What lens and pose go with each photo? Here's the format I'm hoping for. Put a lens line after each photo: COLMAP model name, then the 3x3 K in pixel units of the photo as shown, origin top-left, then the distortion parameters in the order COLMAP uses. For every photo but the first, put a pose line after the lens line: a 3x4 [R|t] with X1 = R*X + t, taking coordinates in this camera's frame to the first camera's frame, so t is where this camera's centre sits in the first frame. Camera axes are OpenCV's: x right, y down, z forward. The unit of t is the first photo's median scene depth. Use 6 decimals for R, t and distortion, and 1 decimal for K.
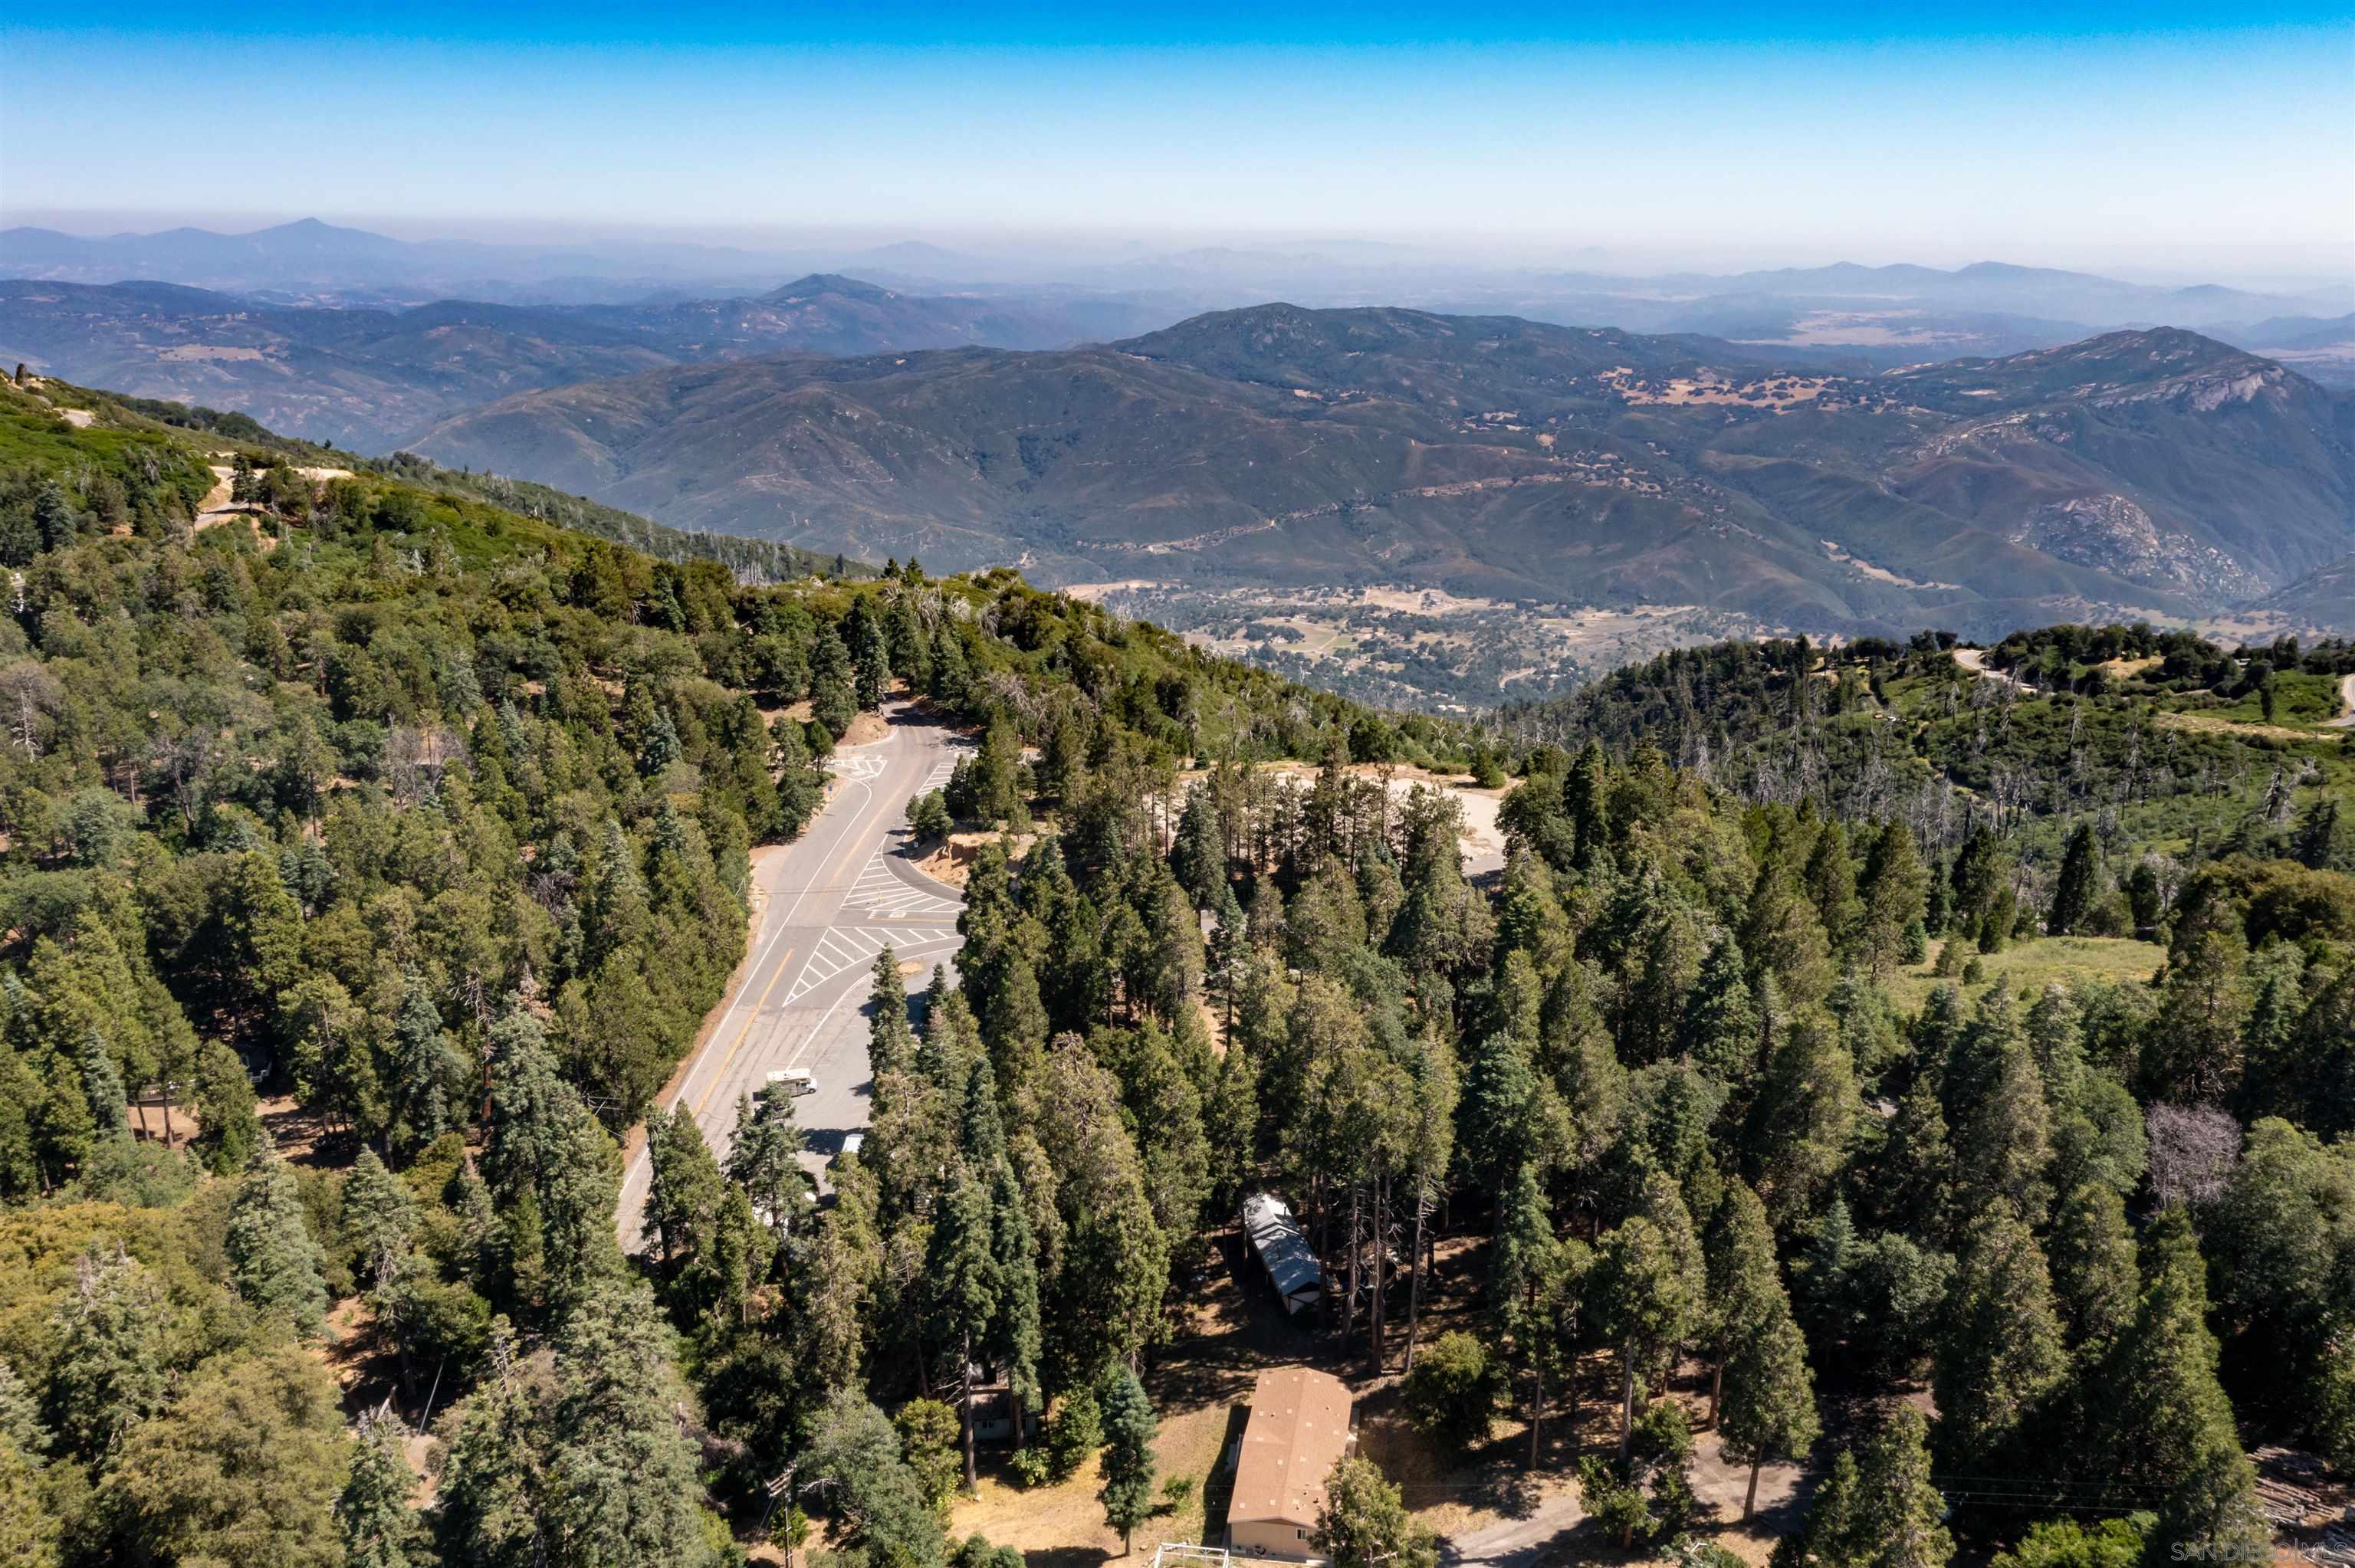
lens RADIAL K [[1877.2, 0, 1176.8], [0, 1877.2, 787.9], [0, 0, 1]] dist [-0.003626, 0.000885]
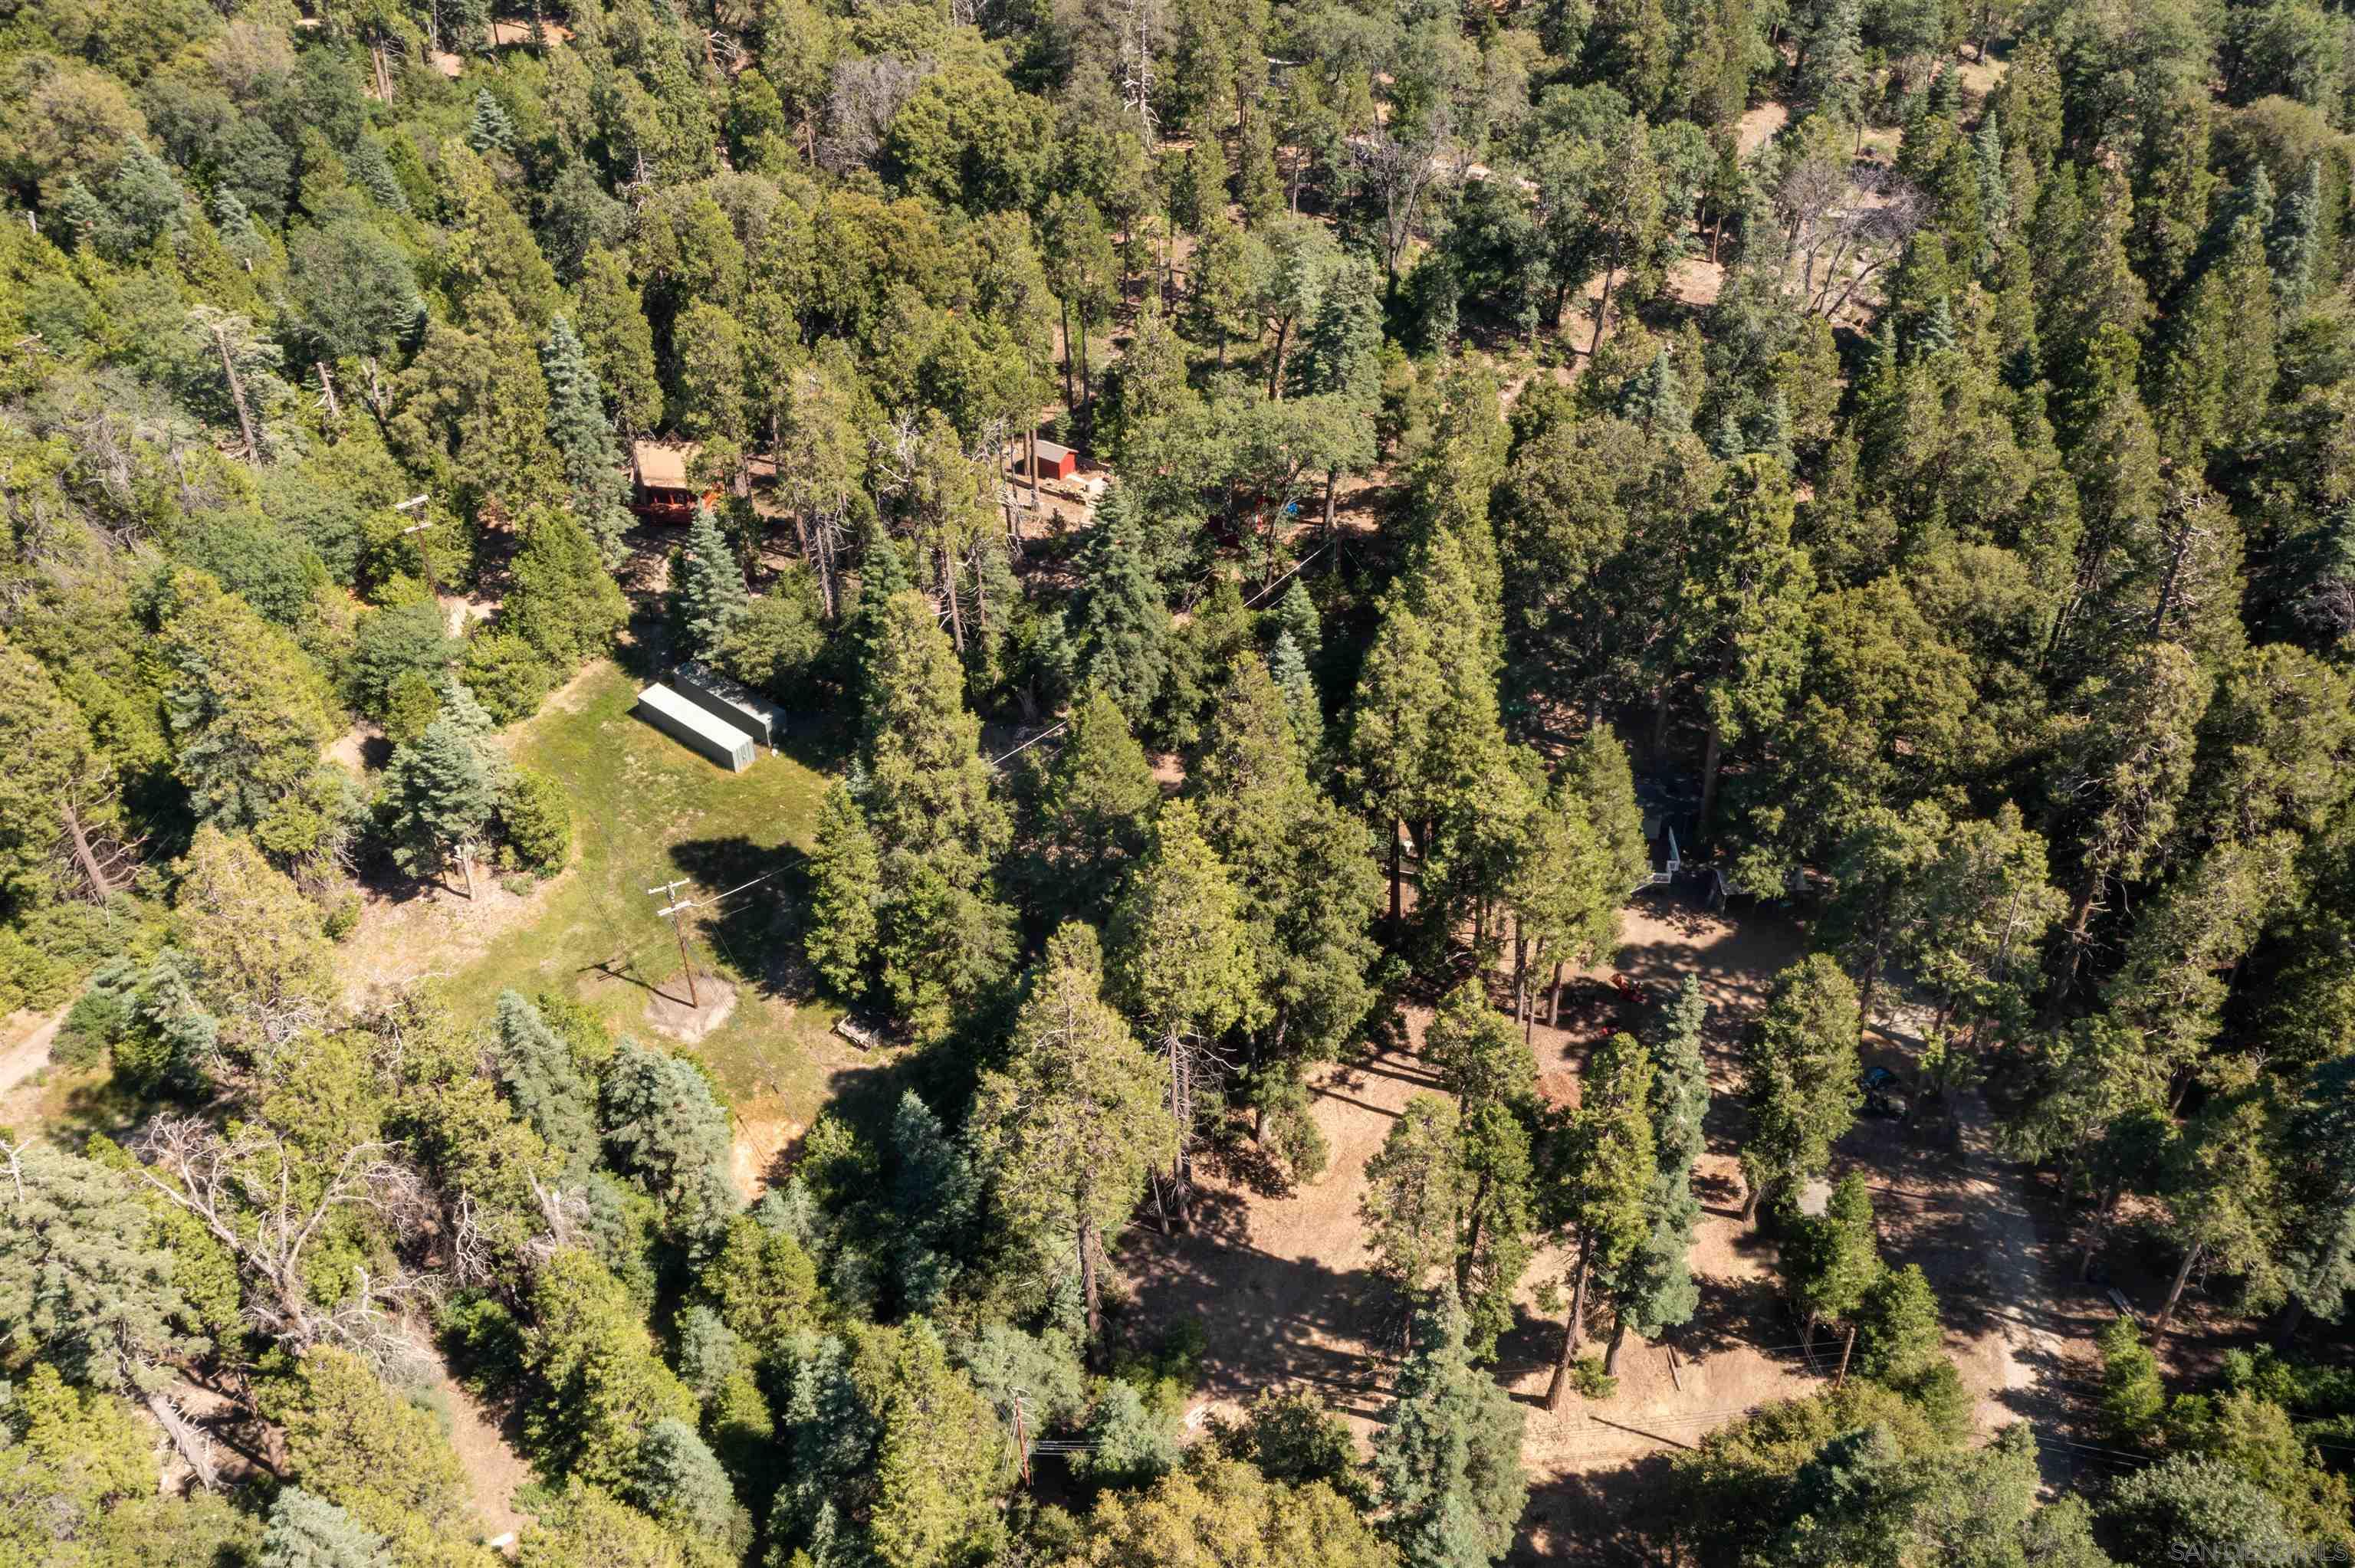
lens RADIAL K [[1877.2, 0, 1168.8], [0, 1877.2, 777.8], [0, 0, 1]] dist [-0.003626, 0.000885]
pose [[0.933173, 0.207321, -0.293609, -0.383287], [-0.099429, 0.933902, 0.343426, -0.030793], [0.345401, -0.291283, 0.892106, 0.399489]]
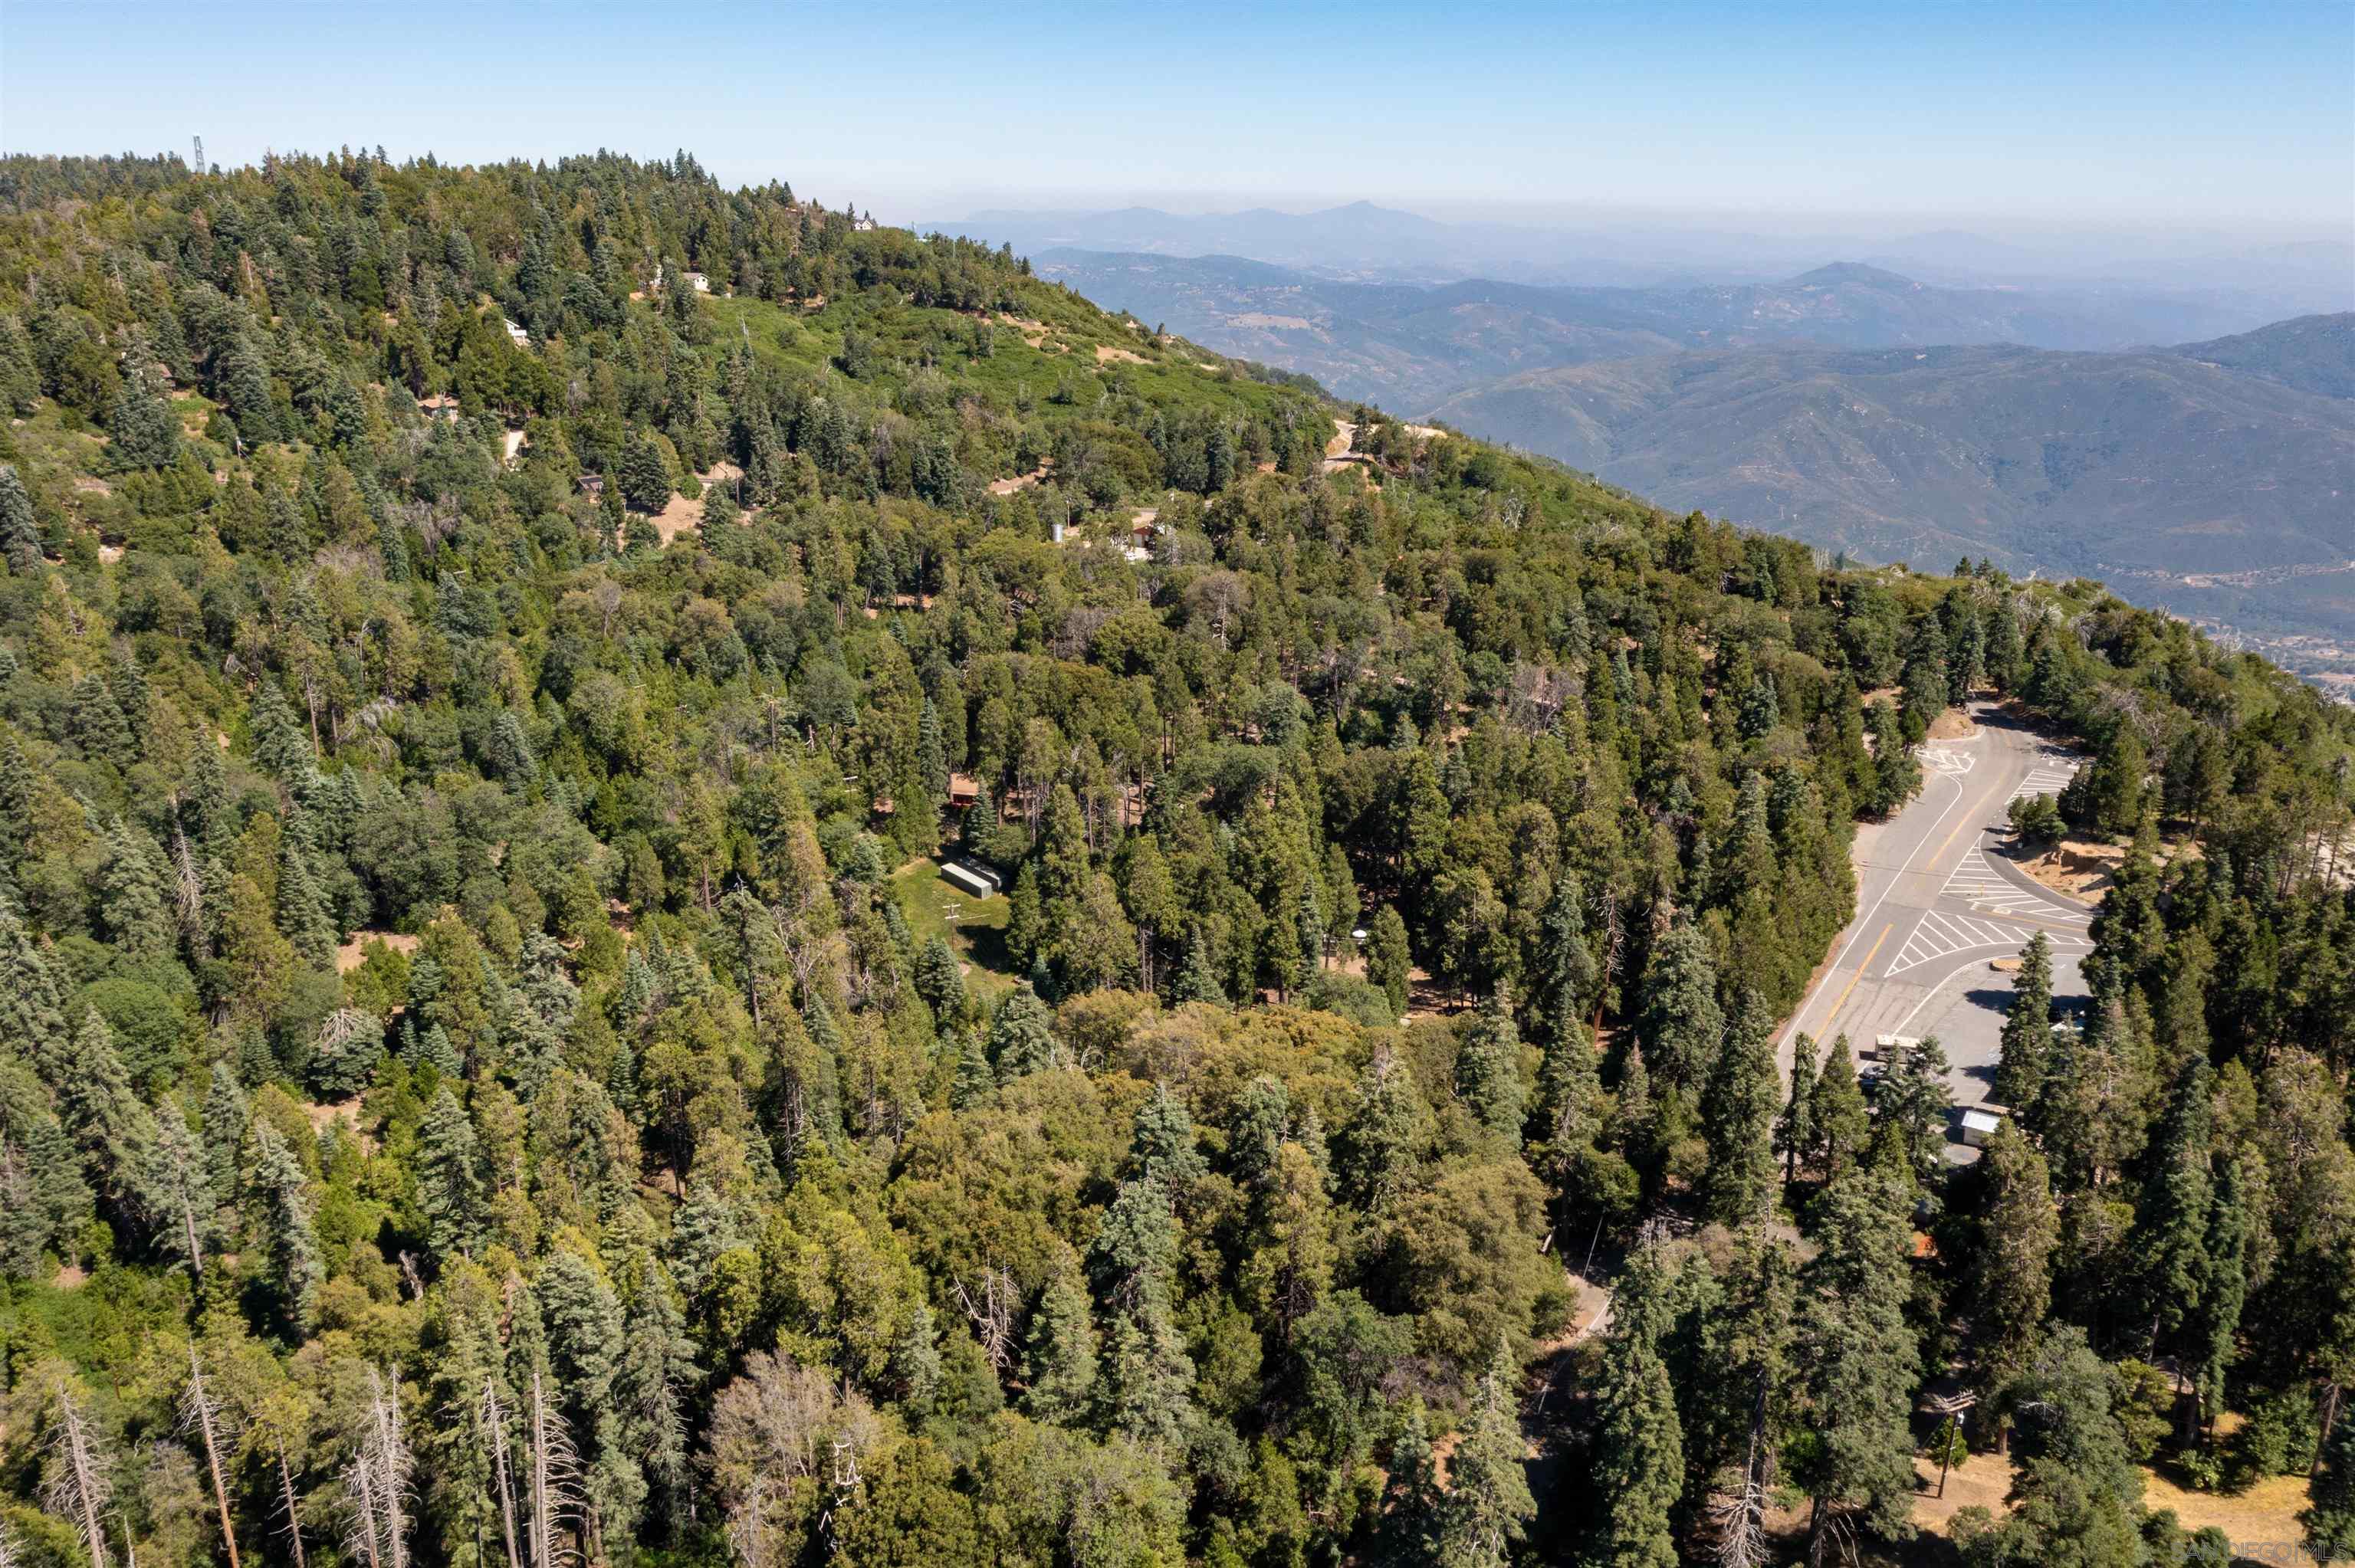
lens RADIAL K [[1877.2, 0, 1162.7], [0, 1877.2, 776.1], [0, 0, 1]] dist [-0.003626, 0.000885]
pose [[0.869527, 0.149714, -0.470648, -0.070951], [-0.148915, 0.988073, 0.039186, 0.022118], [0.470901, 0.036013, 0.881451, -0.067969]]
